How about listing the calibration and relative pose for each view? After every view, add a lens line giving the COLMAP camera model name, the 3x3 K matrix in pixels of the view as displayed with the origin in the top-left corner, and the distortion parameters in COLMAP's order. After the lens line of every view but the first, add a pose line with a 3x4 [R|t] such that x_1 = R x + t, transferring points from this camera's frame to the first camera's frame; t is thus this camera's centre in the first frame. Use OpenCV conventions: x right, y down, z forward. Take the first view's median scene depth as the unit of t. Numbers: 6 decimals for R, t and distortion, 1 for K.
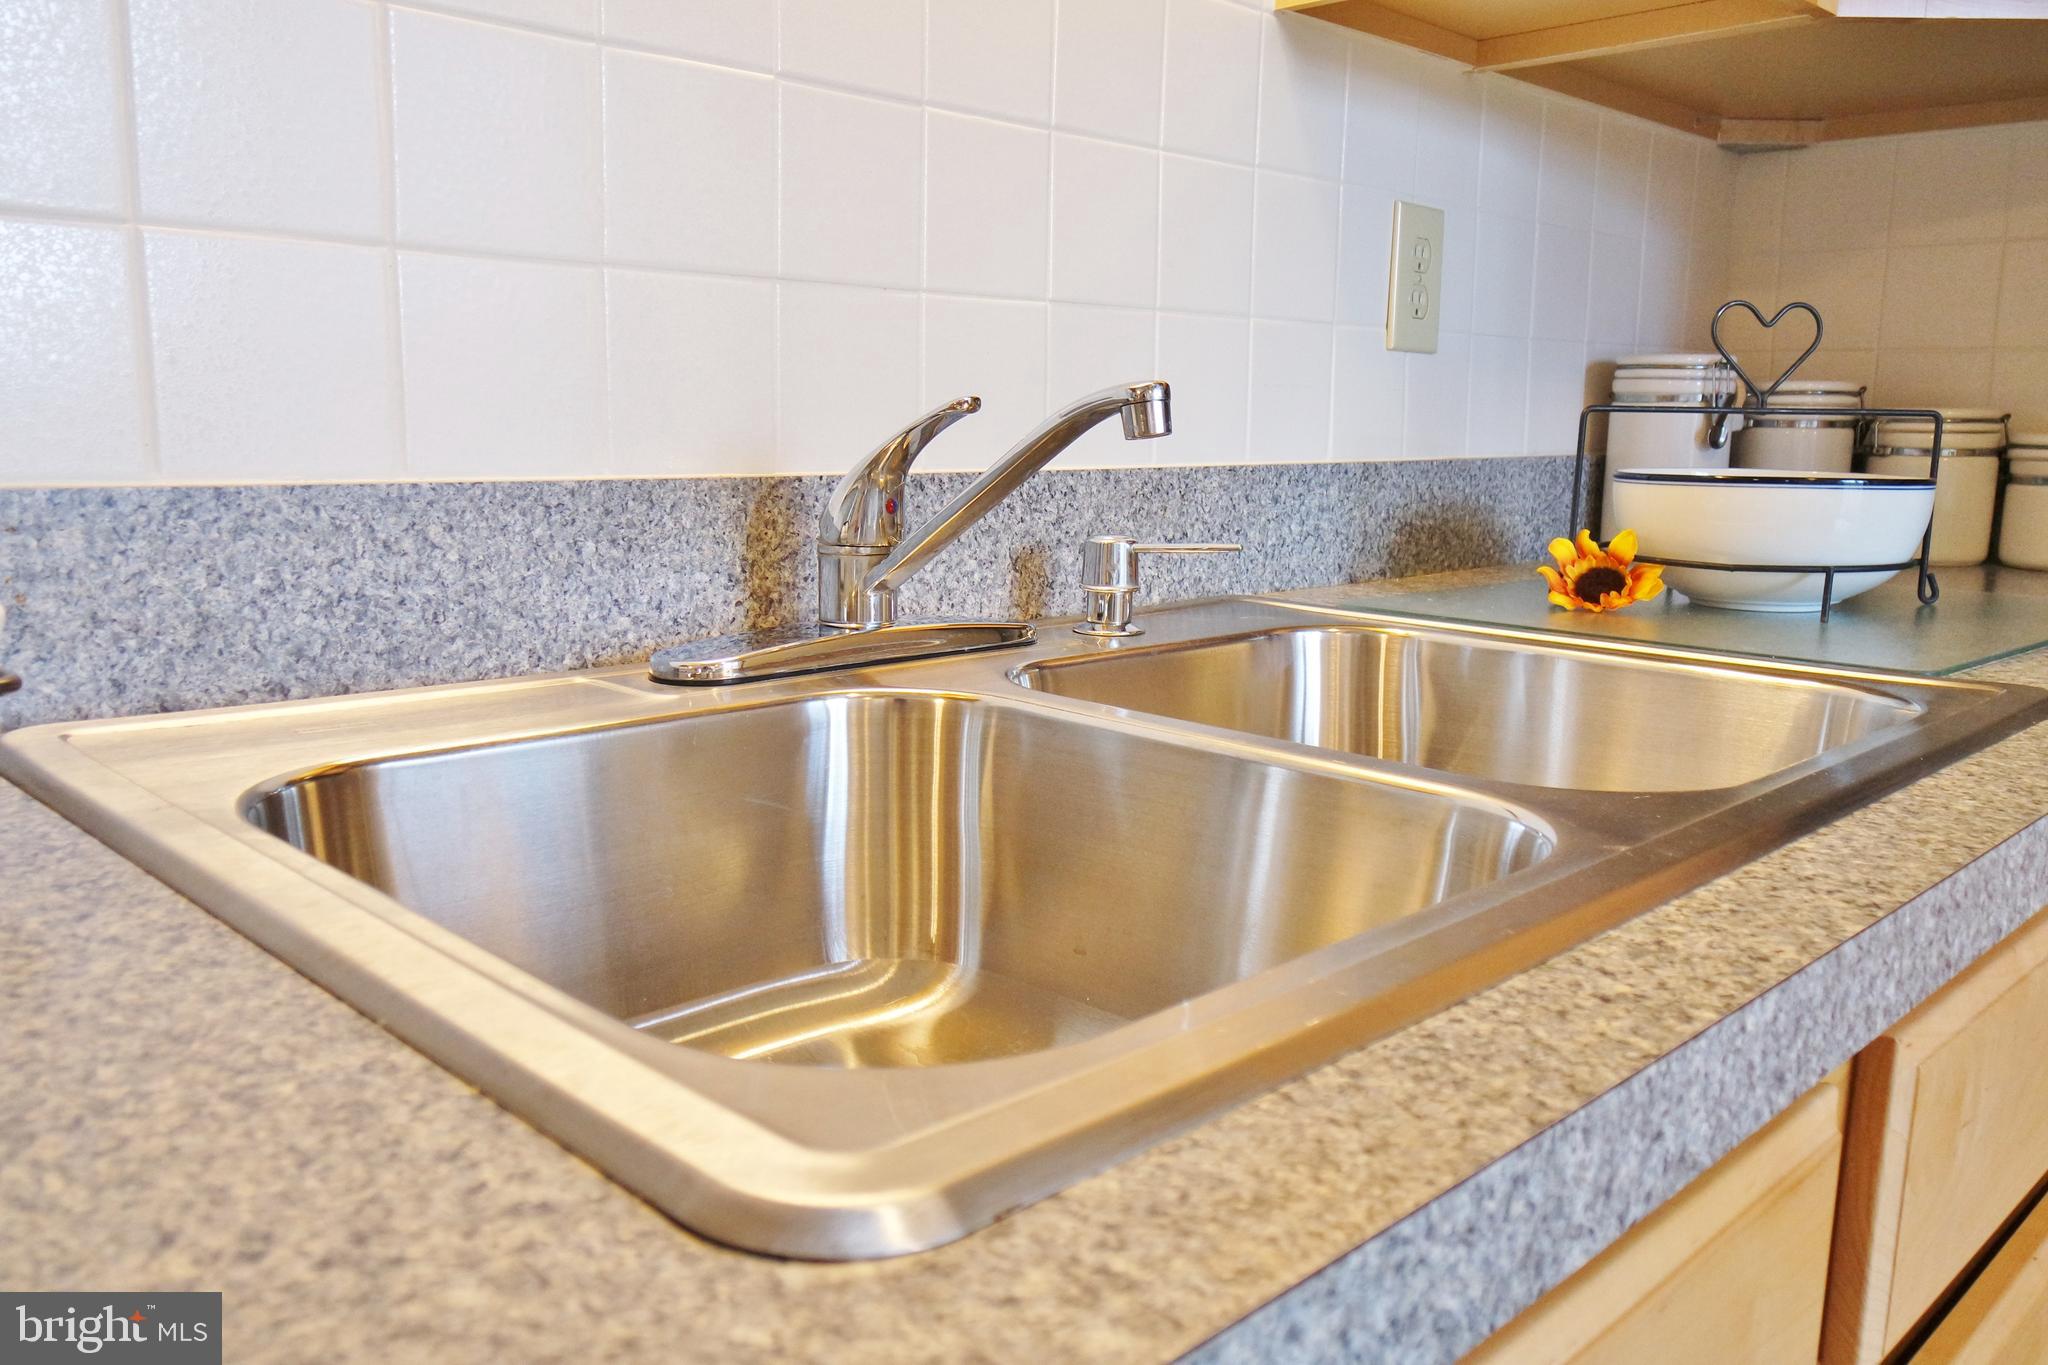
lens RADIAL K [[1609.1, 0, 1024.8], [0, 1609.1, 679.1], [0, 0, 1]] dist [0.001270, -0.009006]
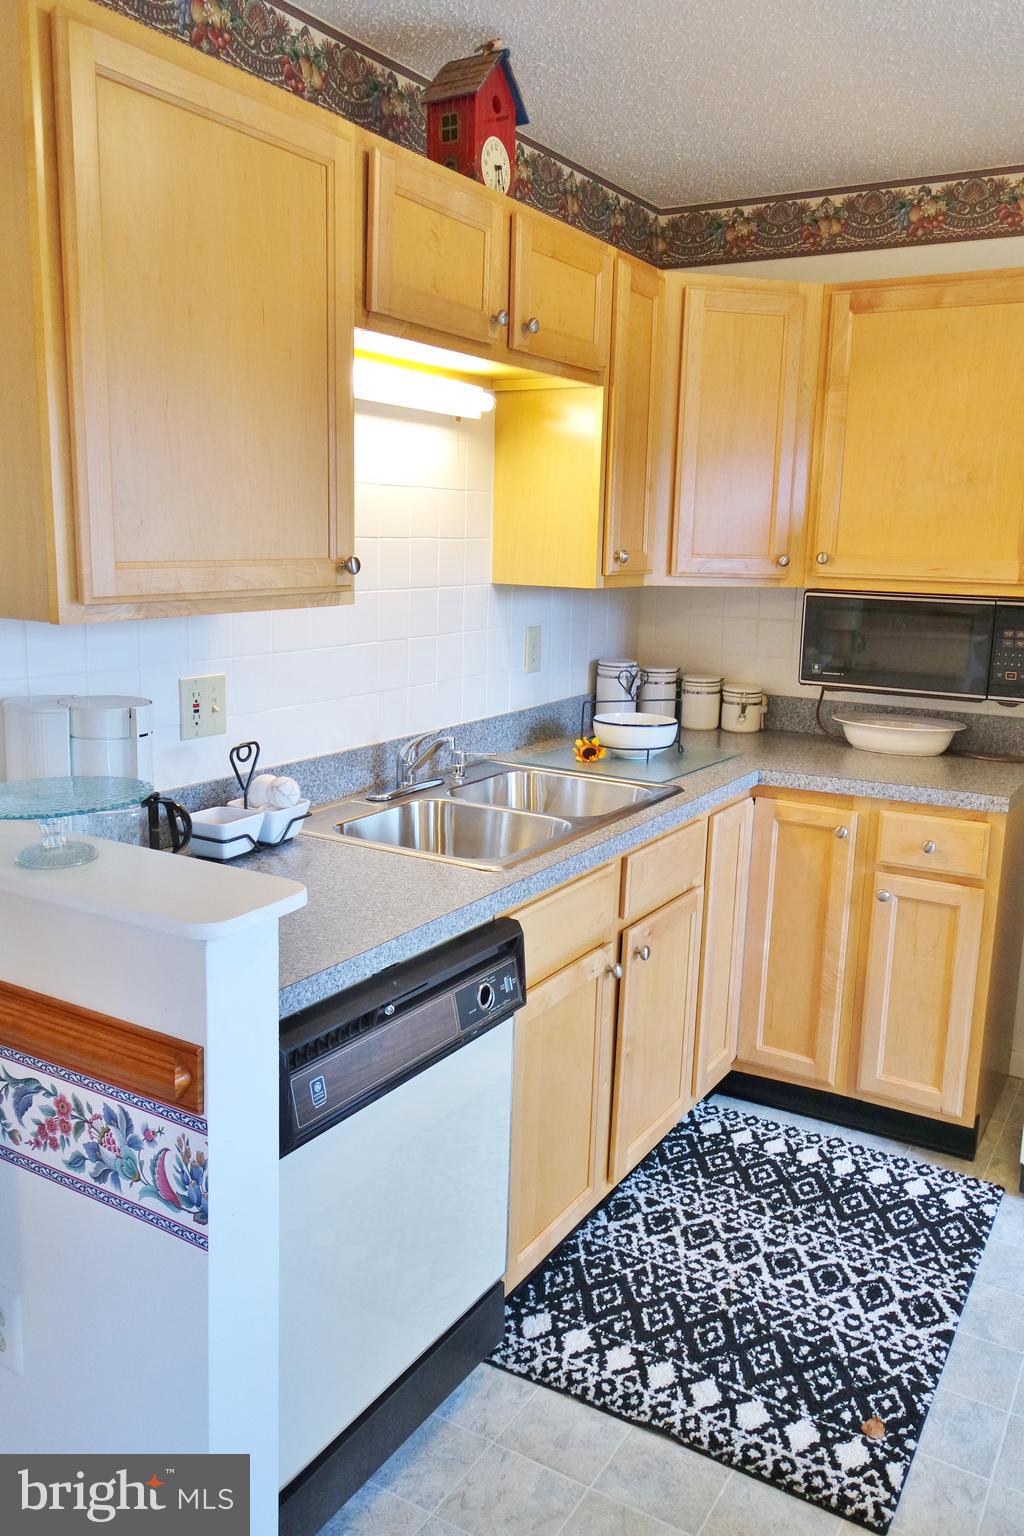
lens RADIAL K [[1206.9, 0, 509.7], [0, 1206.9, 768.9], [0, 0, 1]] dist [0.001270, -0.009006]
pose [[0.971617, -0.042367, 0.232734, -0.413248], [0.033949, 0.998620, 0.040058, -0.133355], [-0.234110, -0.031020, 0.971715, -1.476328]]
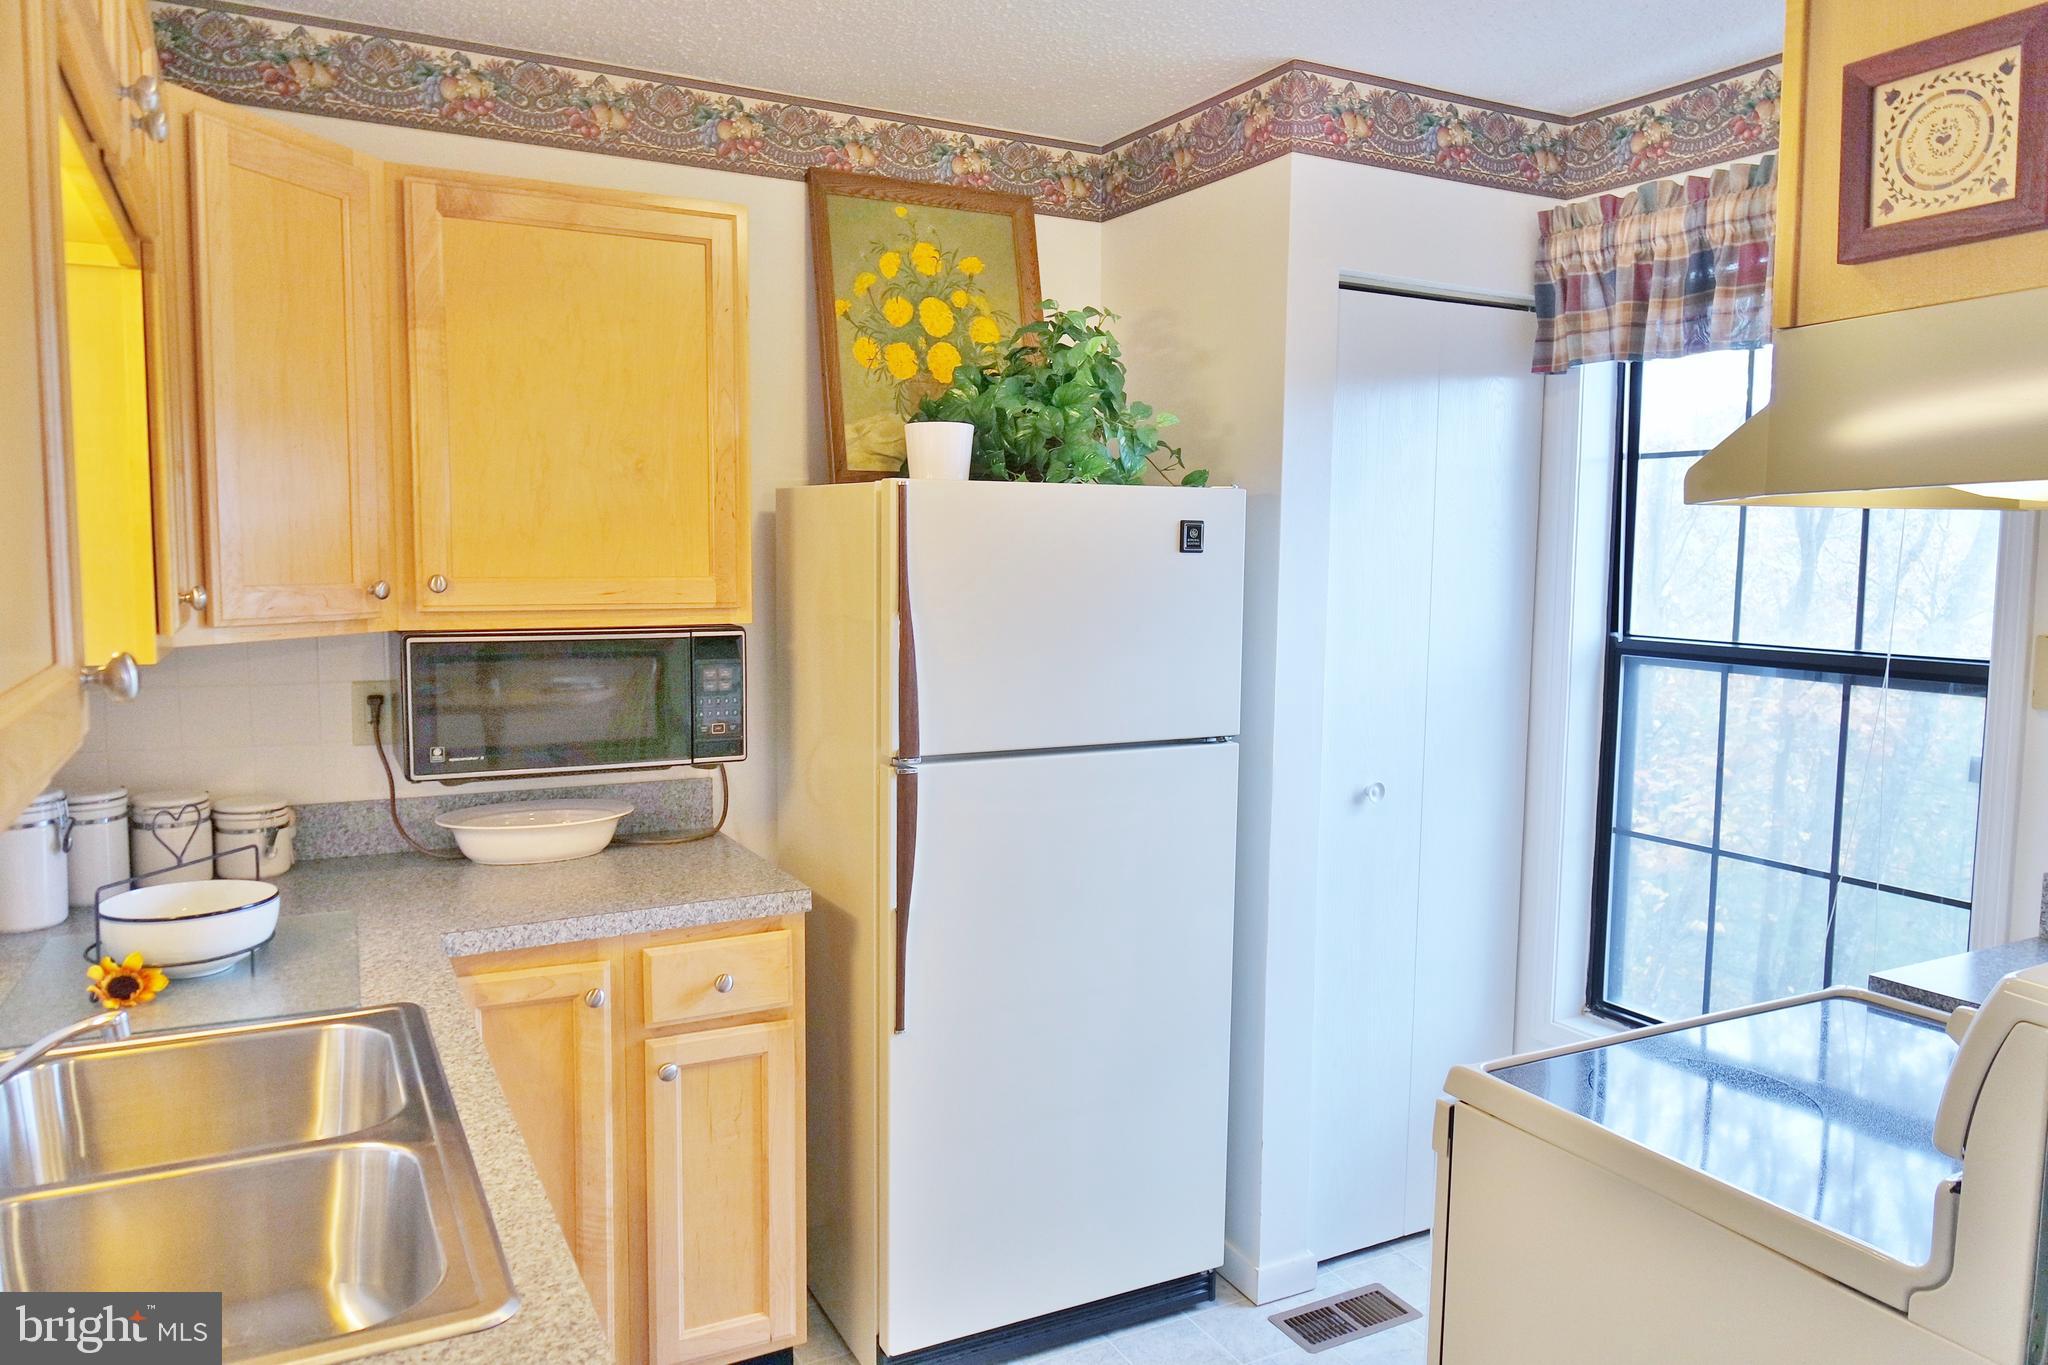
lens RADIAL K [[1406.9, 0, 976.4], [0, 1406.9, 674.1], [0, 0, 1]] dist [-0.012948, 0.008364]
pose [[0.312024, -0.101086, 0.944681, -0.745000], [0.154222, 0.986525, 0.054625, -0.328556], [-0.937474, 0.128646, 0.323409, -0.398799]]
